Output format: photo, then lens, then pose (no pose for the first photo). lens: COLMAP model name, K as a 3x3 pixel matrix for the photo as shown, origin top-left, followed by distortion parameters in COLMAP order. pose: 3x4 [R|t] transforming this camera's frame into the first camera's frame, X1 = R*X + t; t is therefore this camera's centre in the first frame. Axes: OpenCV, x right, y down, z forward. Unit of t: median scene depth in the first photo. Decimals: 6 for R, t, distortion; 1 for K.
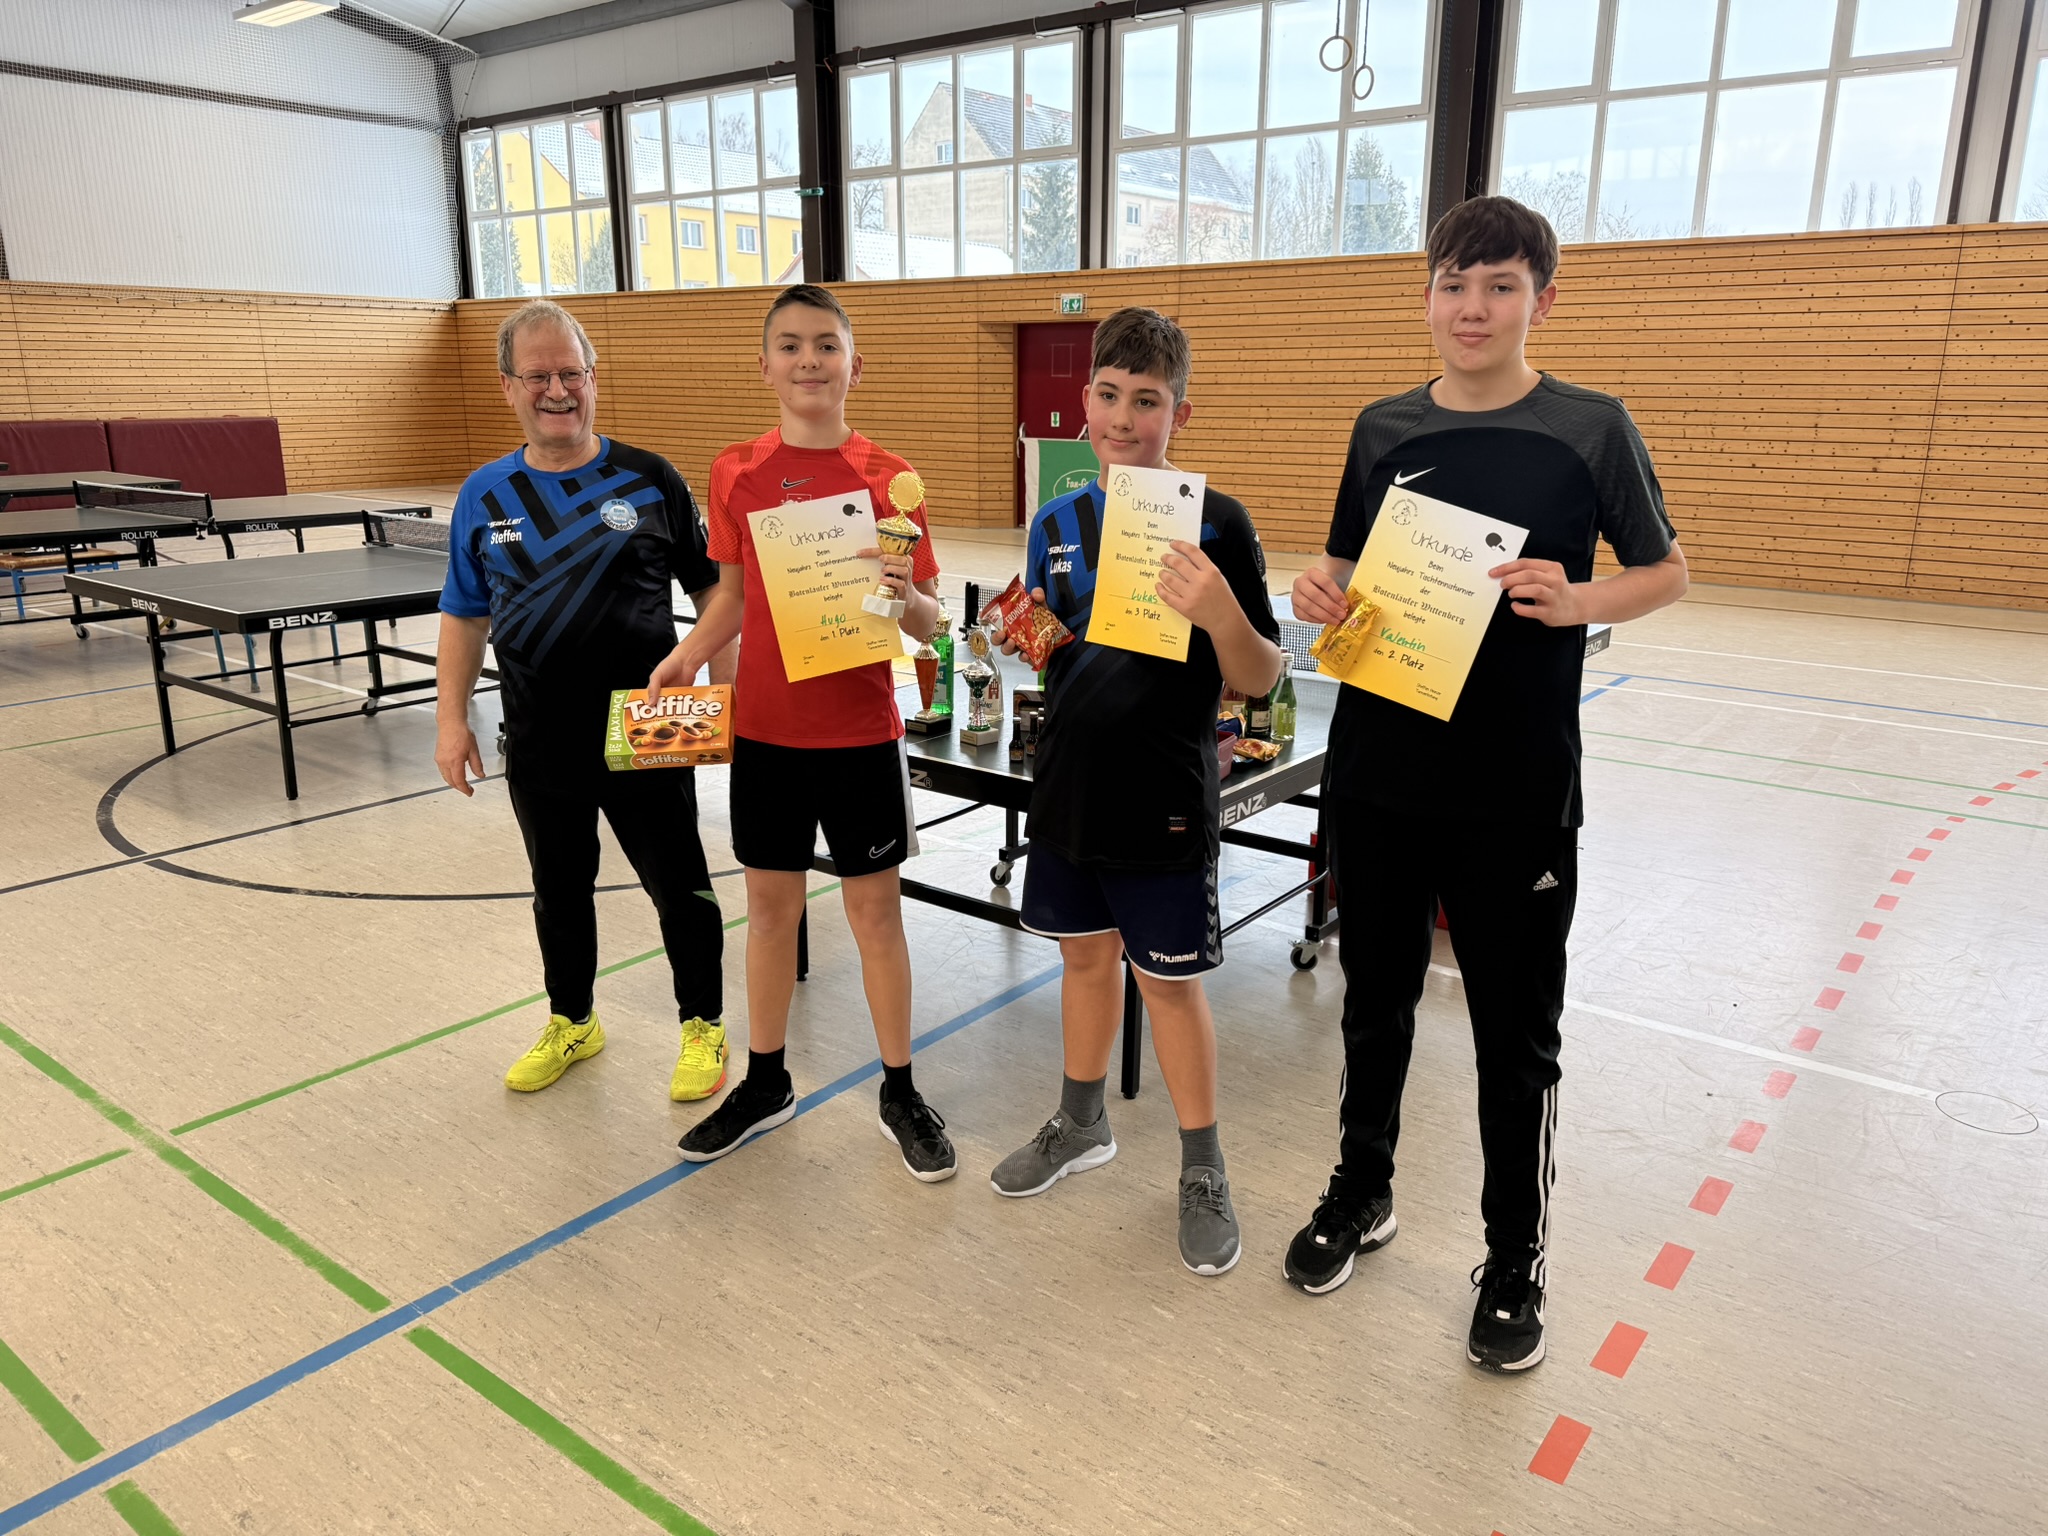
lens RADIAL K [[1432.9, 0, 1037.2], [0, 1432.9, 812.7], [0, 0, 1]] dist [0.065327, -0.085109]
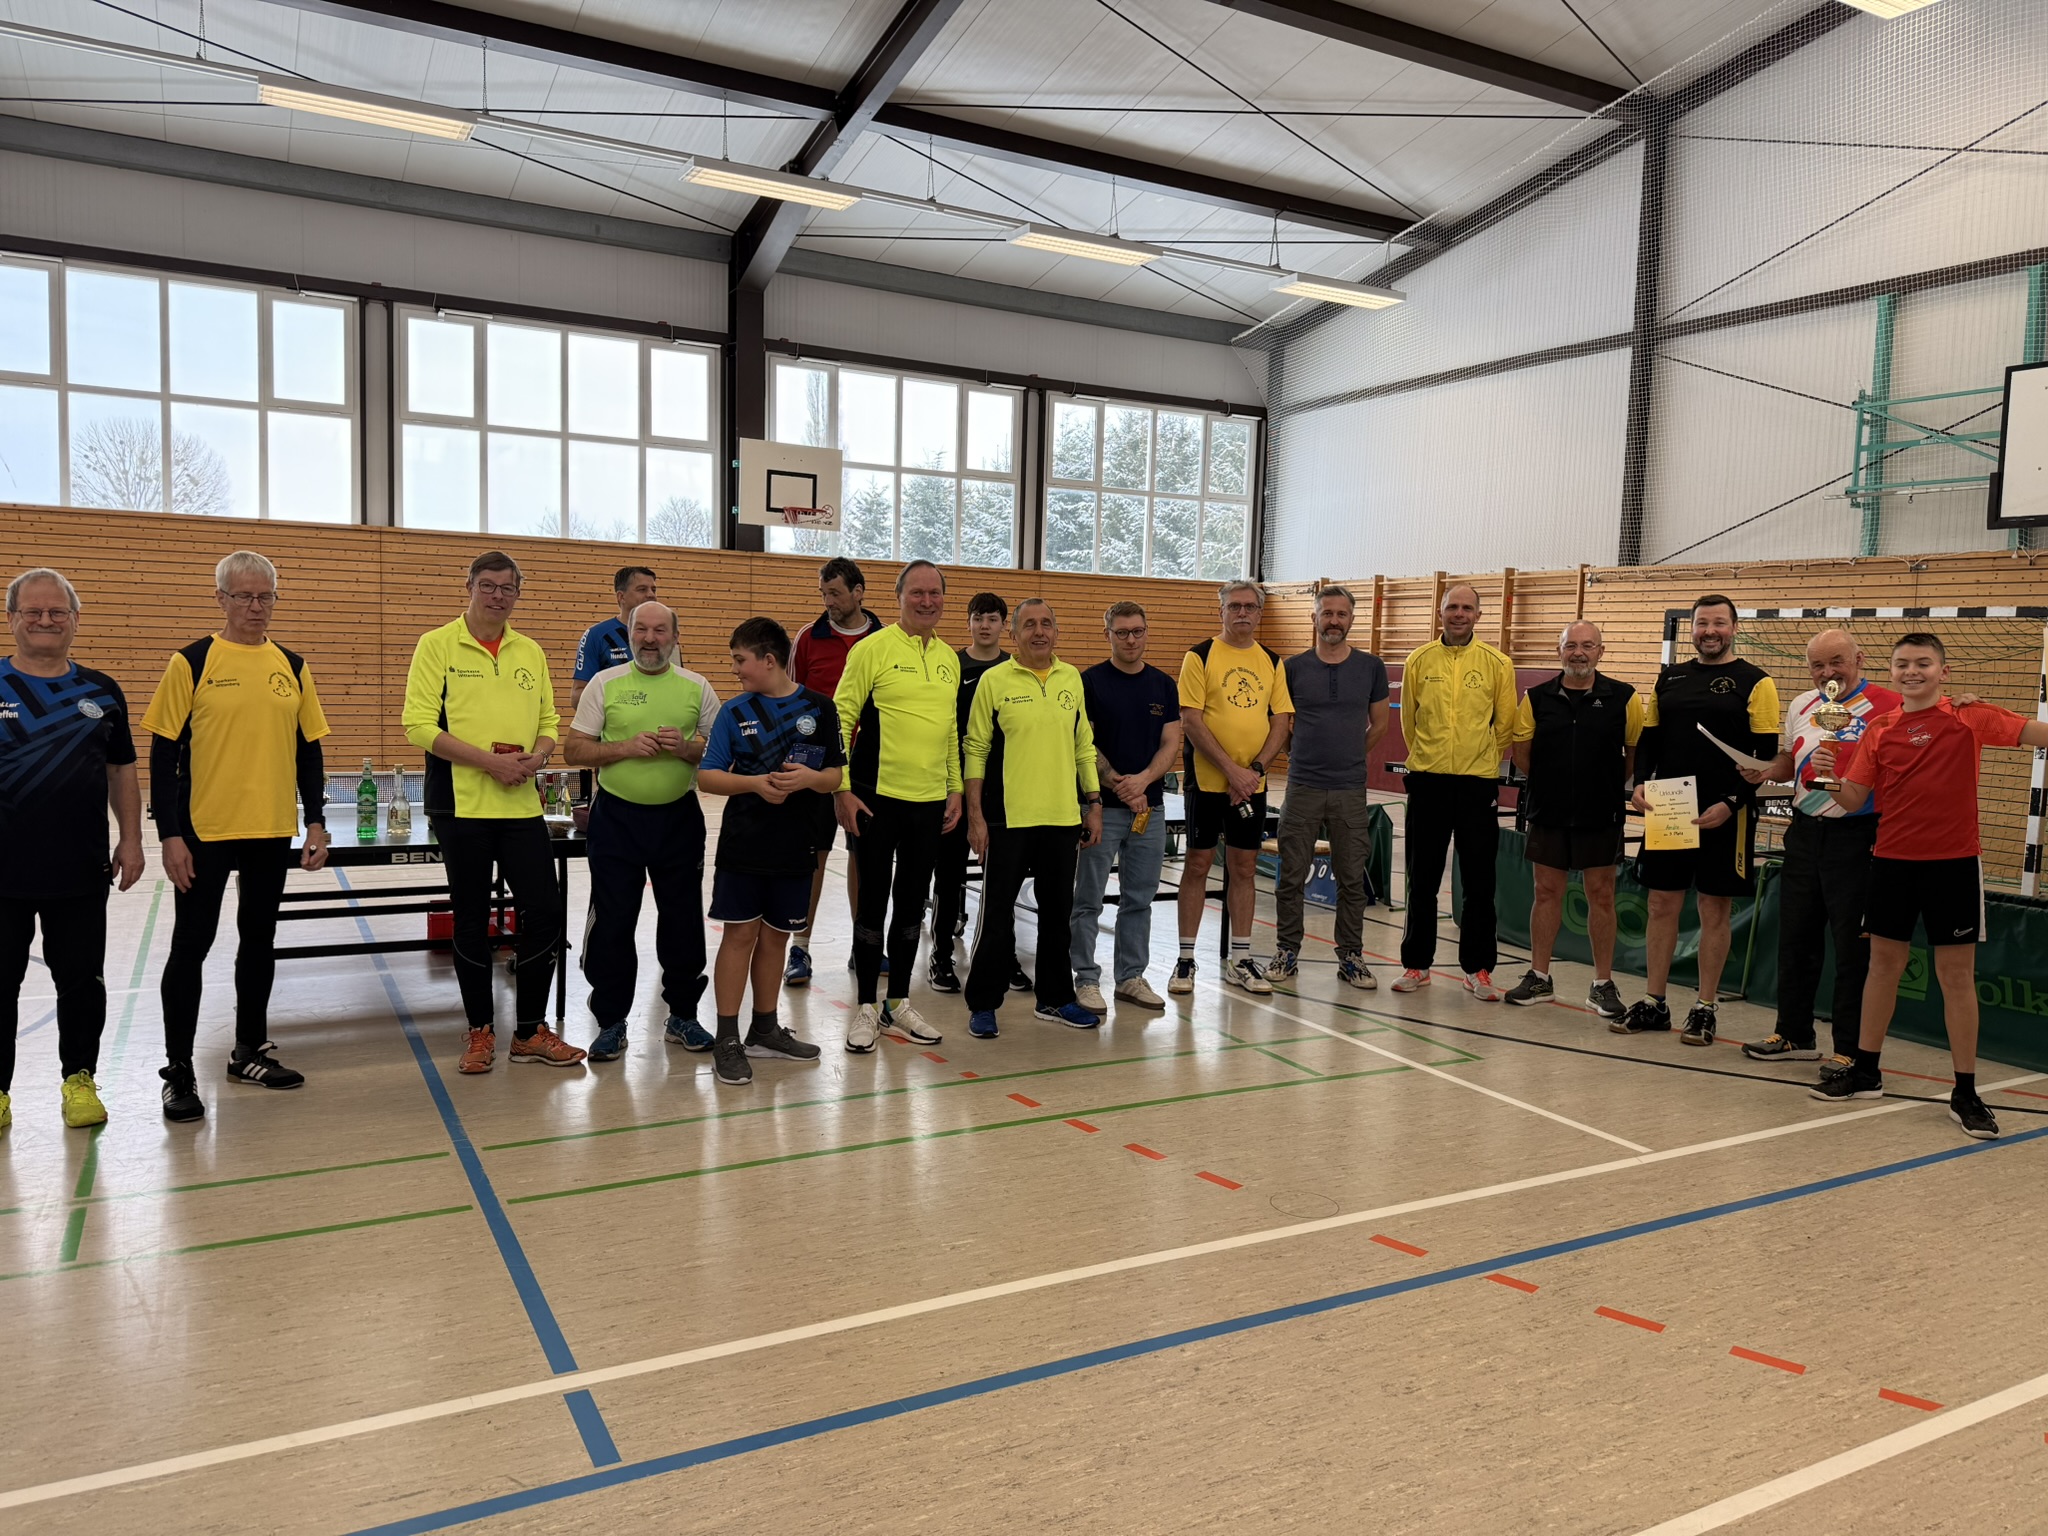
lens RADIAL K [[1432.9, 0, 1019.5], [0, 1432.9, 769.5], [0, 0, 1]] dist [0.065327, -0.085109]
pose [[0.416795, -0.060271, 0.907000, -0.326916], [0.232059, 0.971792, -0.042062, 0.030624], [-0.878880, 0.228008, 0.419025, -0.089004]]
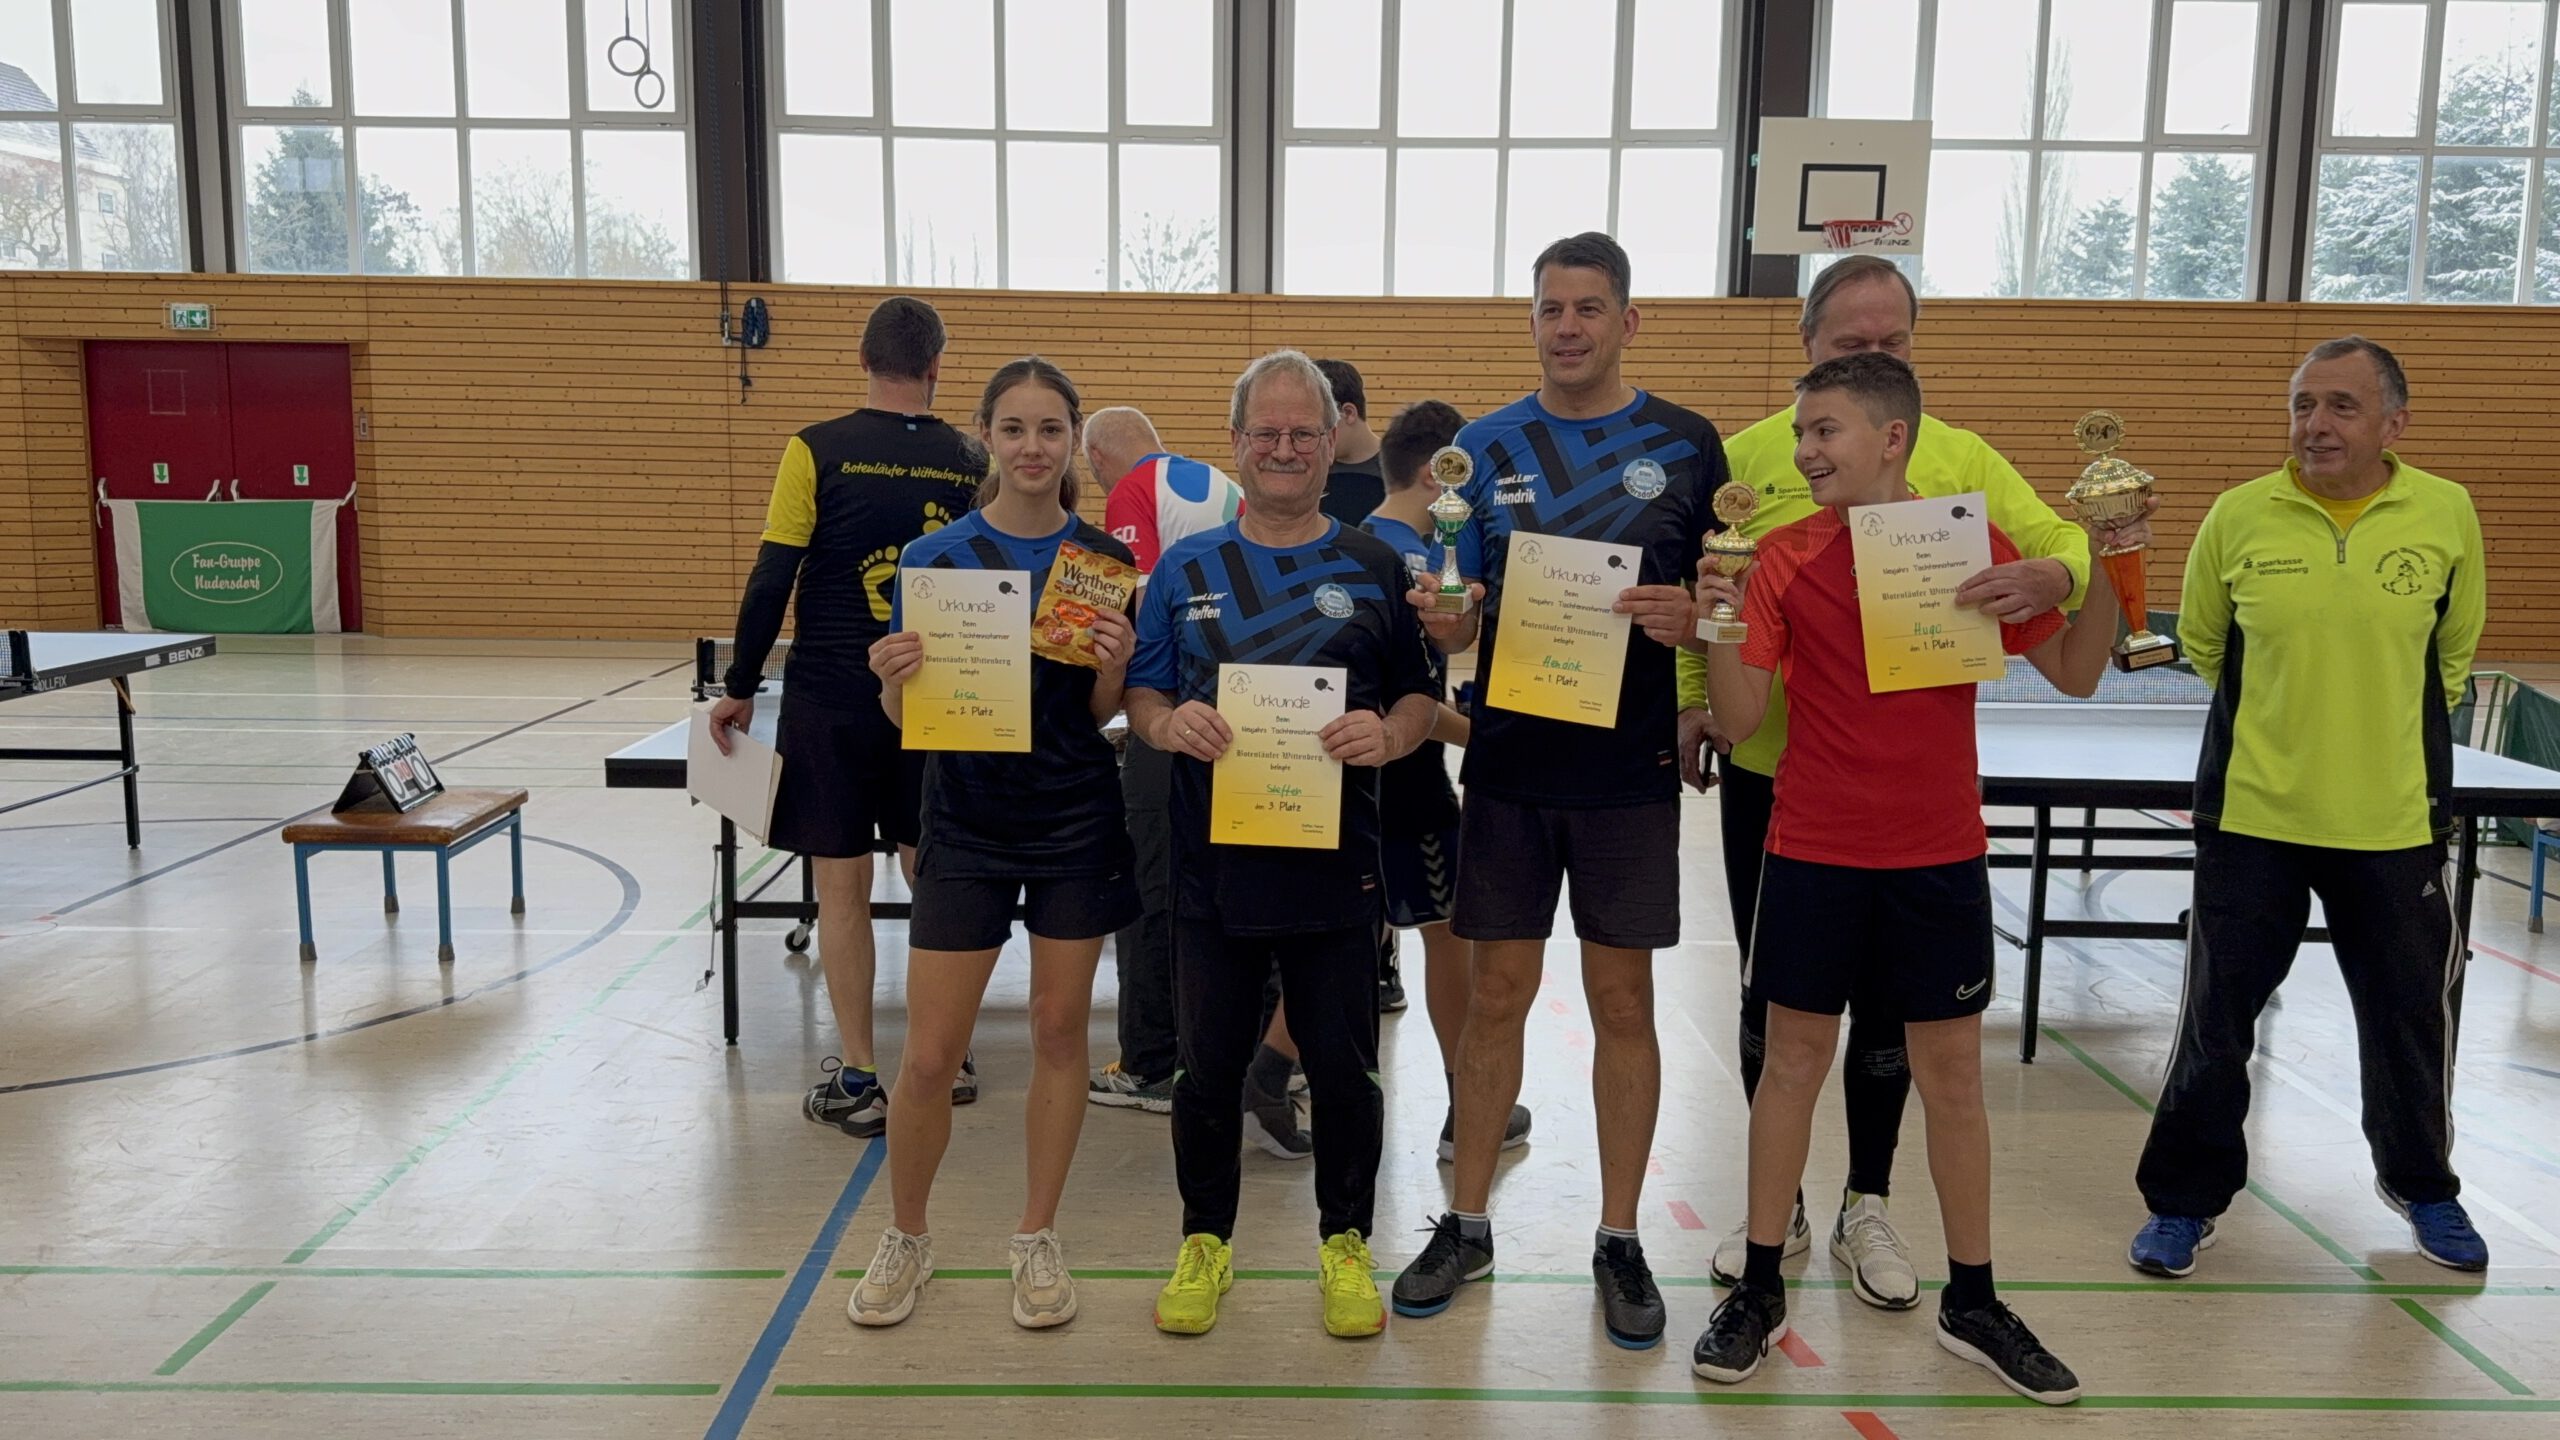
lens RADIAL K [[2037.8, 0, 1304.2], [0, 2037.8, 736.0], [0, 0, 1]] dist [0.065828, -0.092710]
pose [[0.790963, -0.078830, 0.606764, -0.195454], [0.164290, 0.982612, -0.086506, 0.033219], [-0.589394, 0.168108, 0.790161, -0.107070]]
